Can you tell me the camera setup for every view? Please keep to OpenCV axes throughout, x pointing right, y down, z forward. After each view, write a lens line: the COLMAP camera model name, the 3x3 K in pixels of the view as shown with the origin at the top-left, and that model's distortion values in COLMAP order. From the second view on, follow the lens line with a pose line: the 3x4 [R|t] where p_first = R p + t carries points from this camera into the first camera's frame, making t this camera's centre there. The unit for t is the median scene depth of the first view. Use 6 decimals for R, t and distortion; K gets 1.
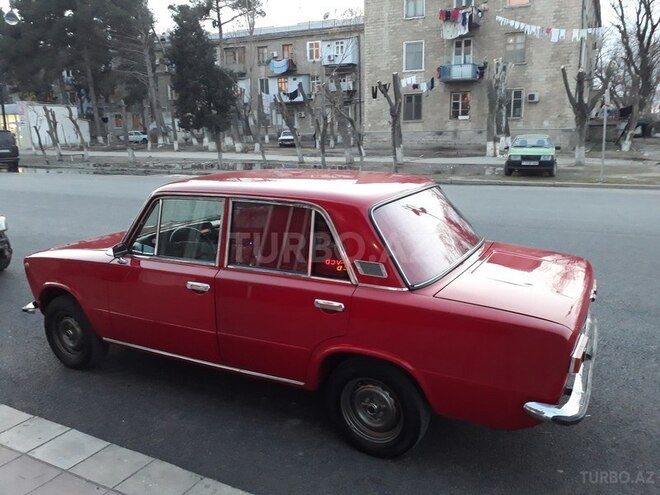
lens RADIAL K [[531.5, 0, 330.2], [0, 531.5, 247.6], [0, 0, 1]] dist [-0.007476, -0.002729]
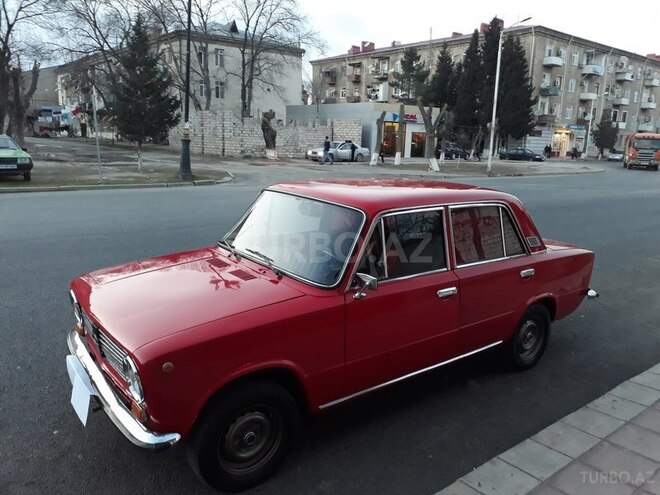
lens RADIAL K [[531.5, 0, 349.4], [0, 531.5, 255.6], [0, 0, 1]] dist [-0.007476, -0.002729]
pose [[0.389206, -0.168220, 0.905660, -0.257042], [0.154797, 0.981146, 0.115717, -0.030421], [-0.908051, 0.095156, 0.407908, 0.150488]]
